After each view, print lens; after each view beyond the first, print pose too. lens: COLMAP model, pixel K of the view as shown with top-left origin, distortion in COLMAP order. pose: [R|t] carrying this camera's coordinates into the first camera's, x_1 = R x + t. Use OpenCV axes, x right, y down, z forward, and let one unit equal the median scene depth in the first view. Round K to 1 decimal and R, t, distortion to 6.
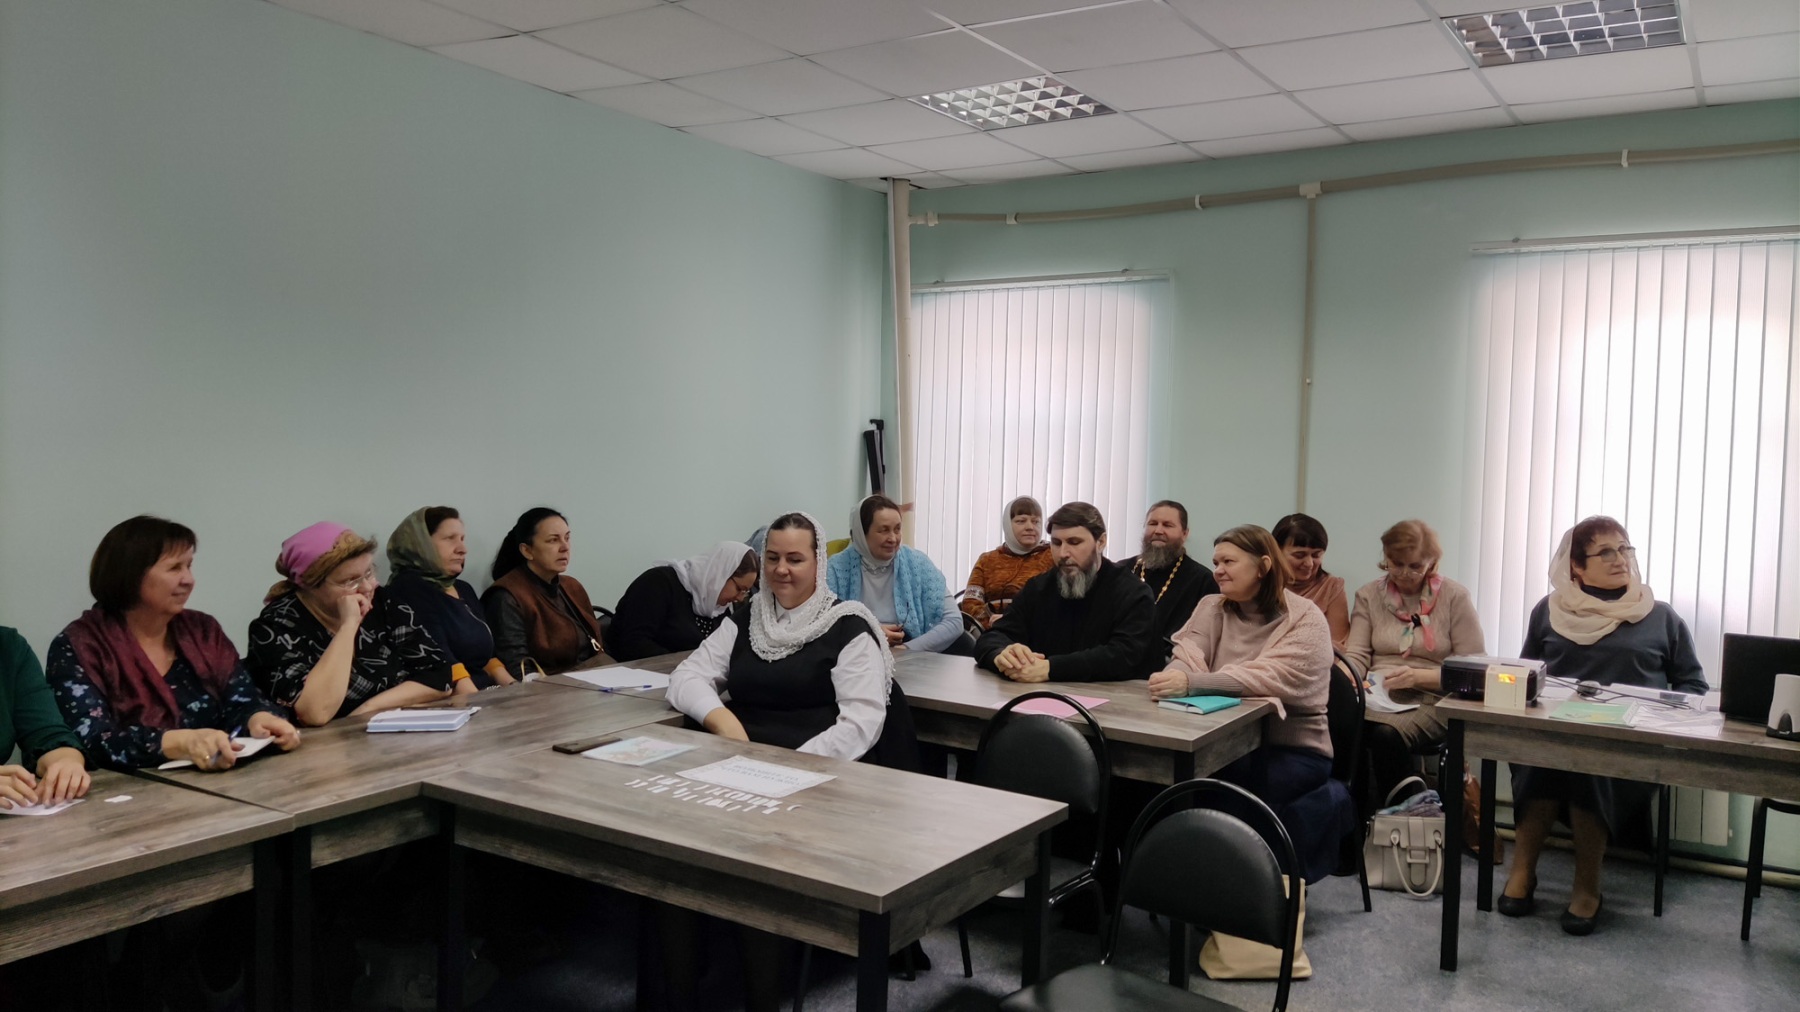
lens RADIAL K [[1301.3, 0, 884.0], [0, 1301.3, 504.7], [0, 0, 1]] dist [0.092989, -0.125080]
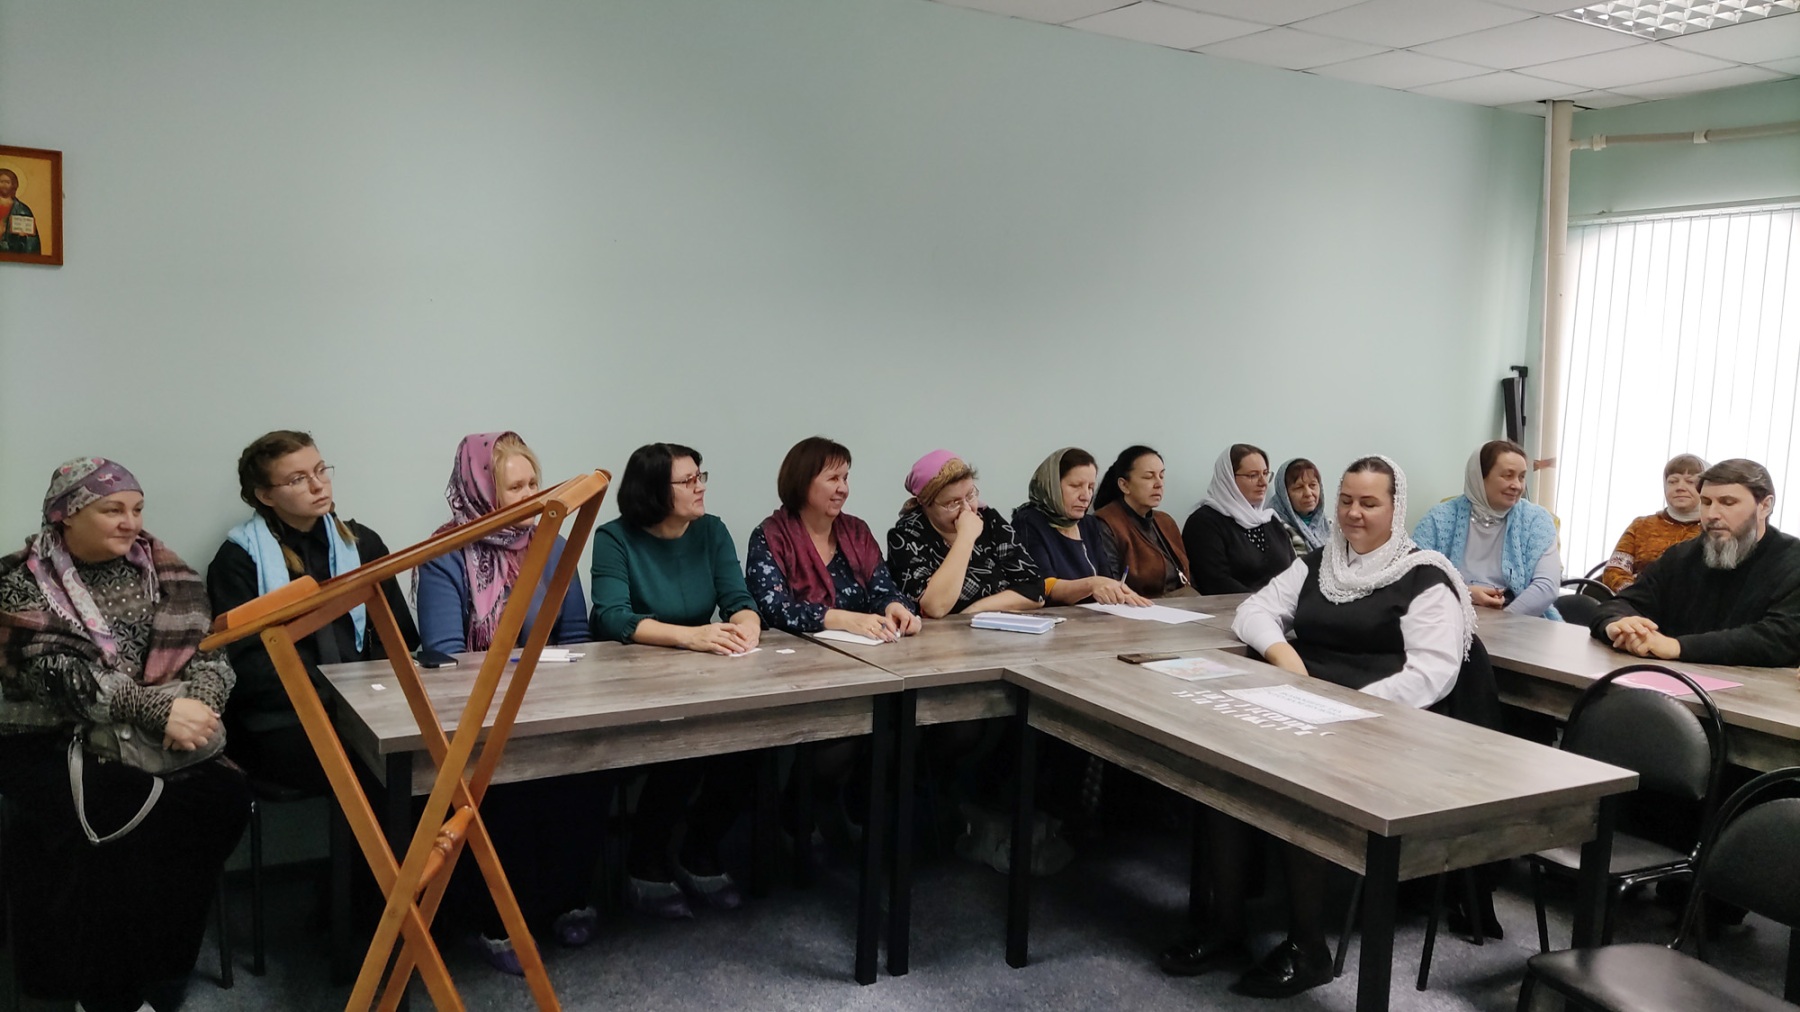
lens RADIAL K [[1301.3, 0, 879.9], [0, 1301.3, 502.8], [0, 0, 1]] dist [0.092989, -0.125080]
pose [[0.882279, 0.057725, -0.467174, 0.076704], [-0.040510, 0.998082, 0.046820, 0.010087], [0.468980, -0.022384, 0.882925, -0.069672]]
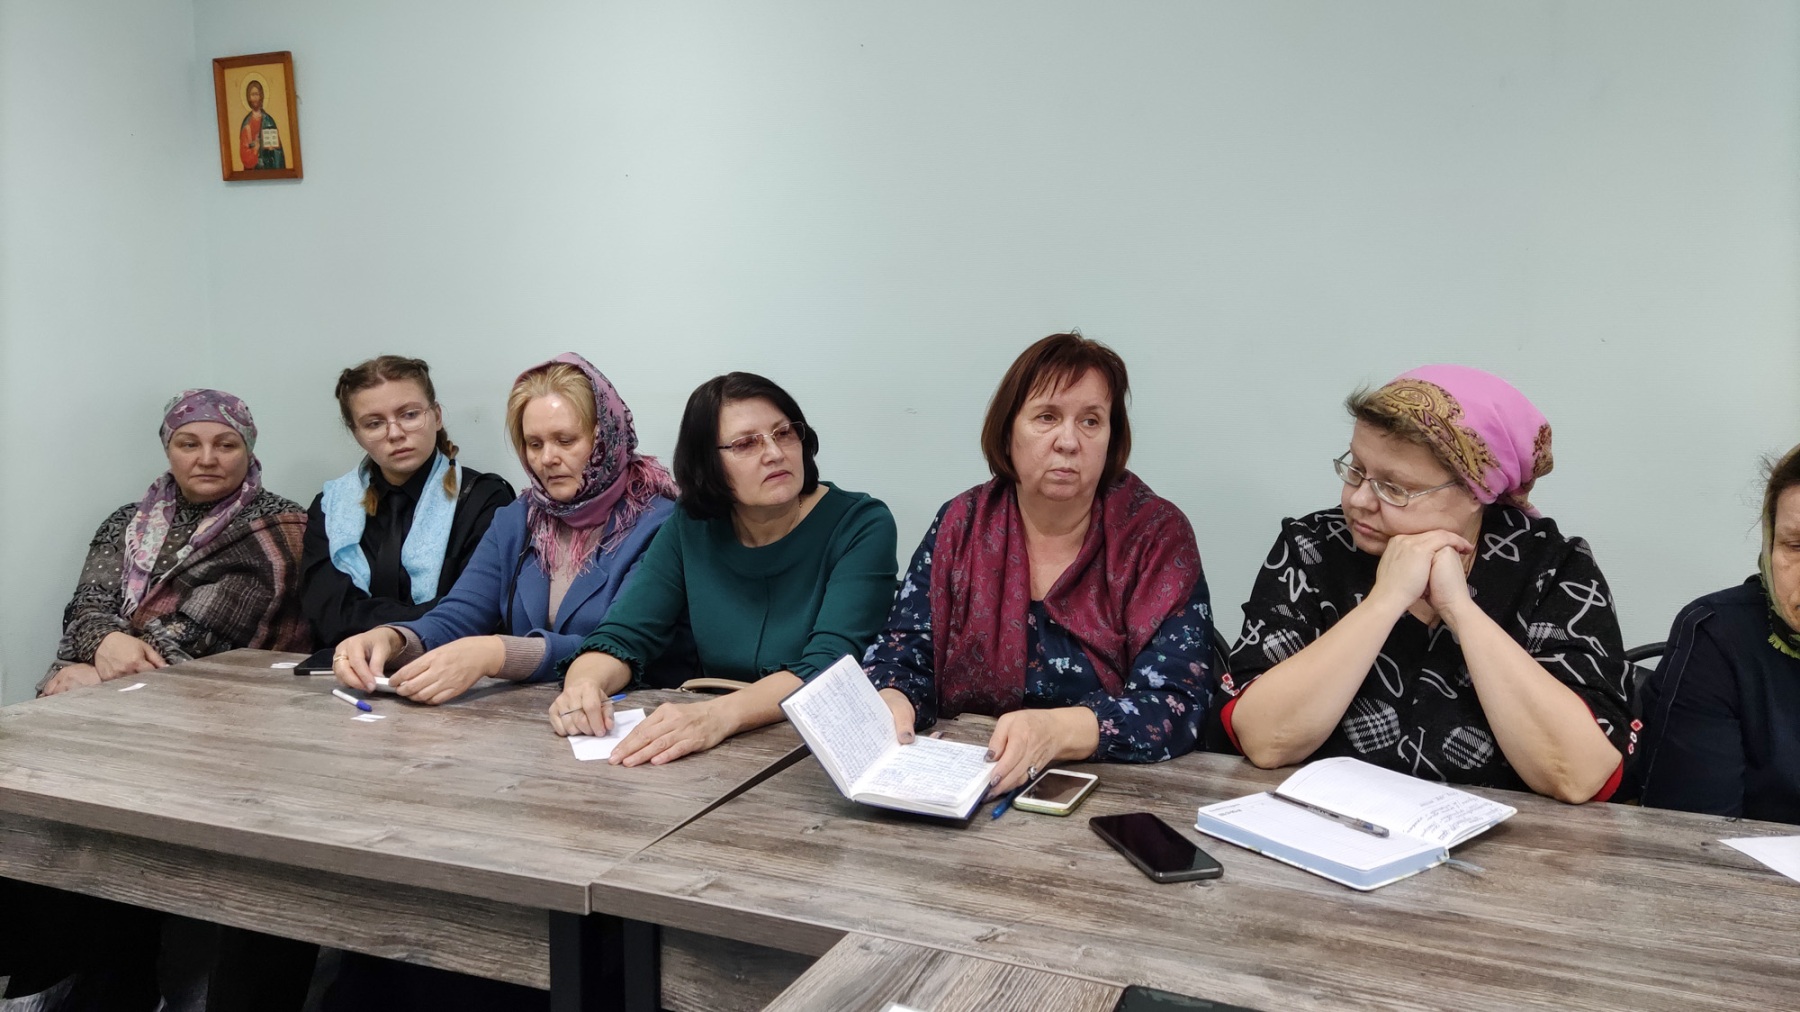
lens RADIAL K [[1301.3, 0, 872.3], [0, 1301.3, 534.6], [0, 0, 1]] dist [0.092989, -0.125080]
pose [[0.154733, 0.101852, -0.982692, 0.030405], [-0.047567, 0.994286, 0.095564, 0.041474], [0.986811, 0.031956, 0.158694, 0.807628]]
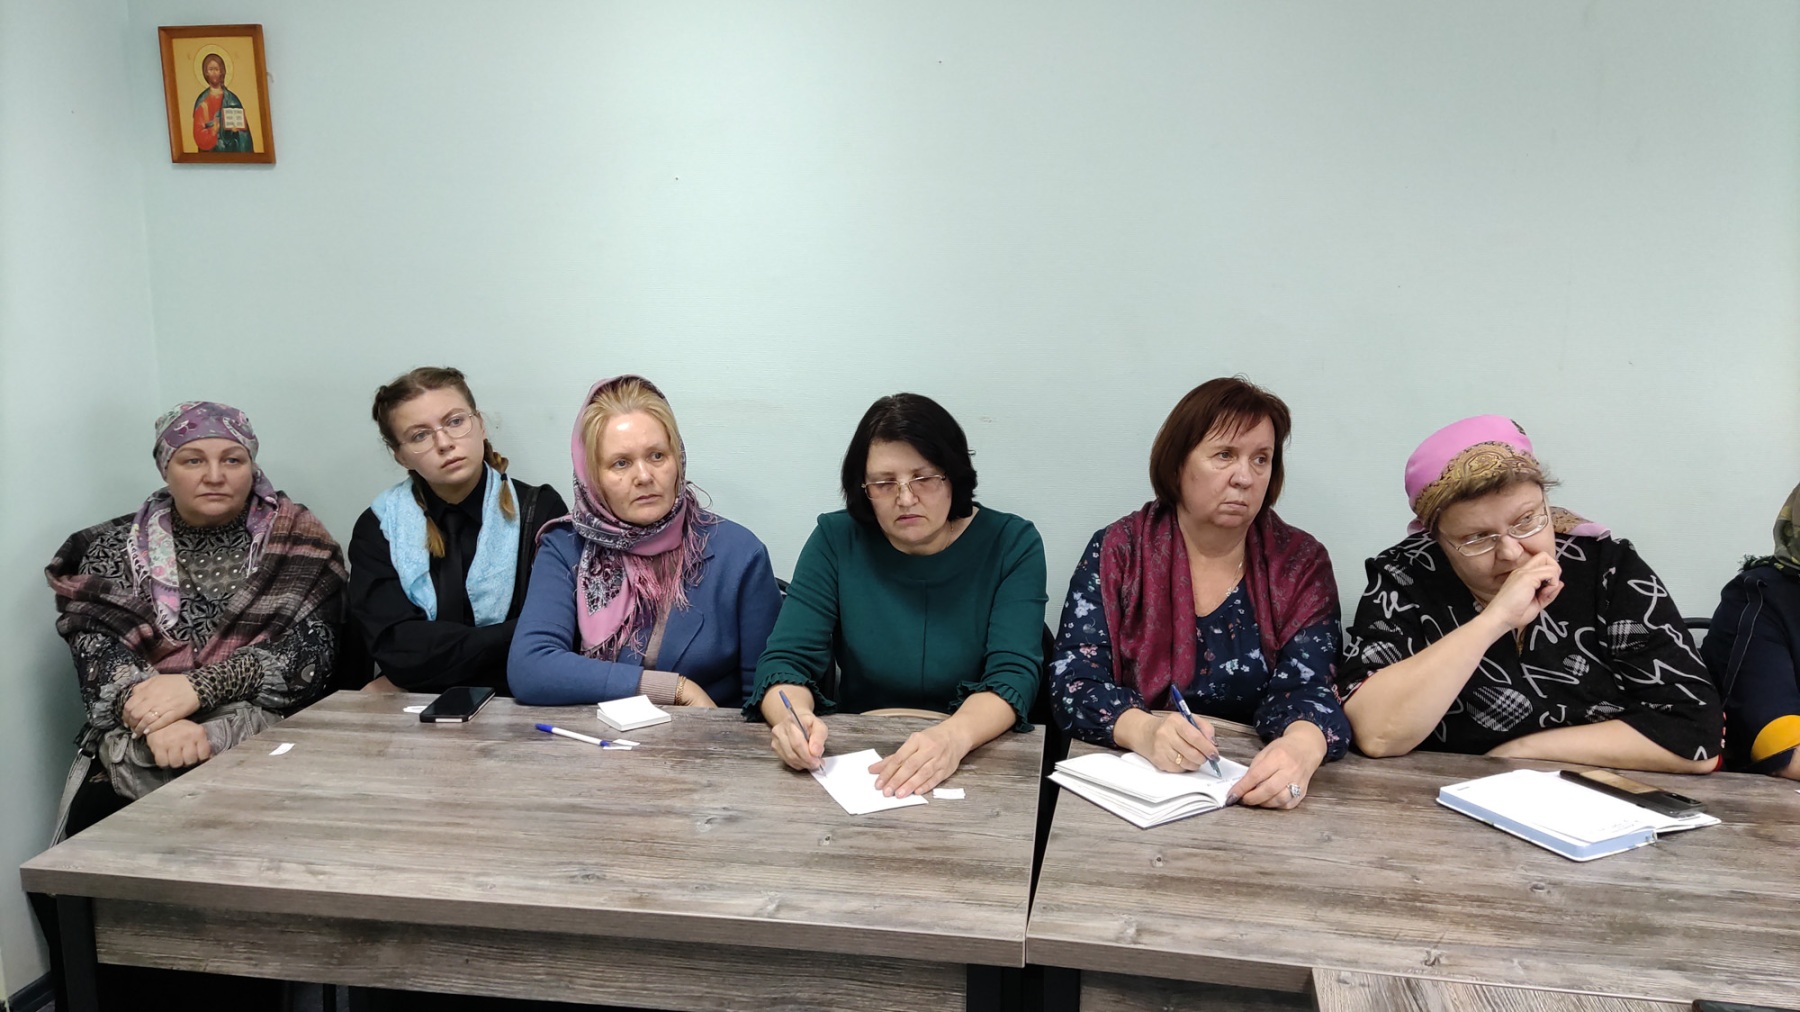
lens RADIAL K [[1301.3, 0, 901.0], [0, 1301.3, 507.4], [0, 0, 1]] dist [0.092989, -0.125080]
pose [[0.386107, 0.130687, -0.913150, -0.000764], [-0.045302, 0.991405, 0.122732, -0.002931], [0.921341, -0.006020, 0.388709, 0.588367]]
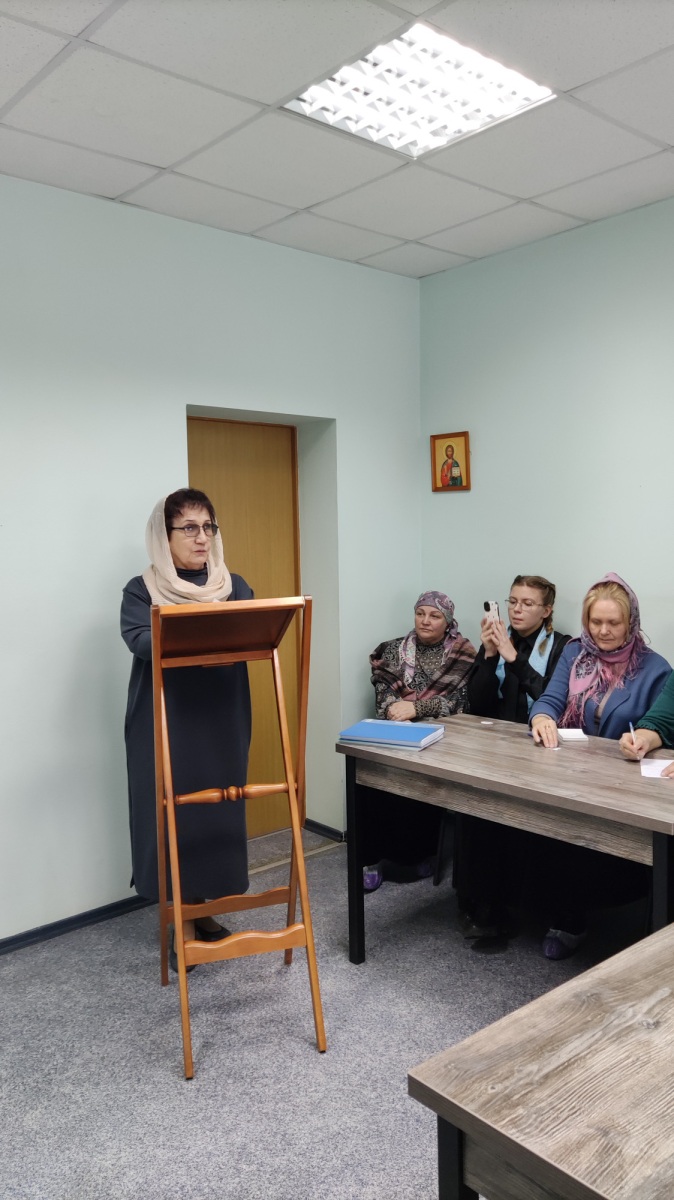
lens RADIAL K [[867.6, 0, 333.7], [0, 867.6, 583.6], [0, 0, 1]] dist [0.092989, -0.125080]
pose [[-0.277710, 0.026596, -0.960297, 0.329925], [-0.043036, 0.998269, 0.040093, -0.004144], [0.959701, 0.052462, -0.276084, 0.719925]]
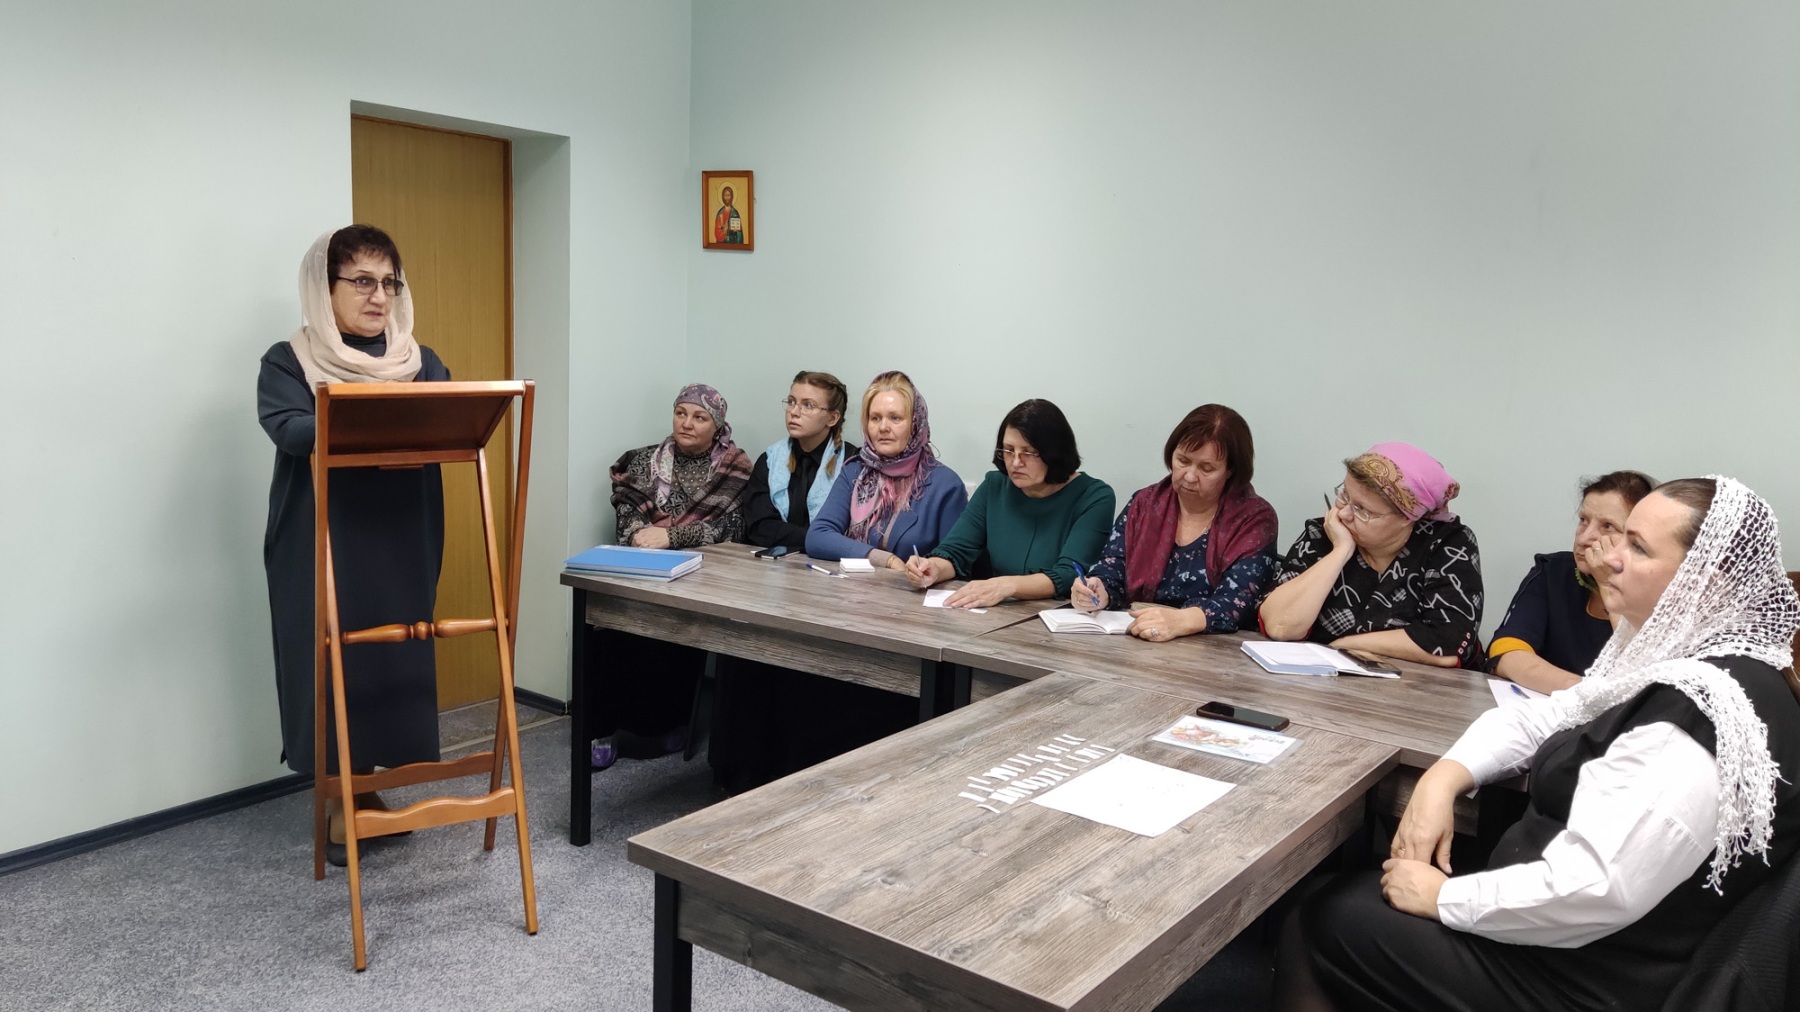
lens RADIAL K [[1301.3, 0, 885.3], [0, 1301.3, 515.6], [0, 0, 1]] dist [0.092989, -0.125080]
pose [[-0.040049, 0.123408, -0.991548, 0.502282], [-0.100401, 0.986824, 0.126876, -0.009053], [0.994141, 0.104633, -0.027131, 0.766909]]
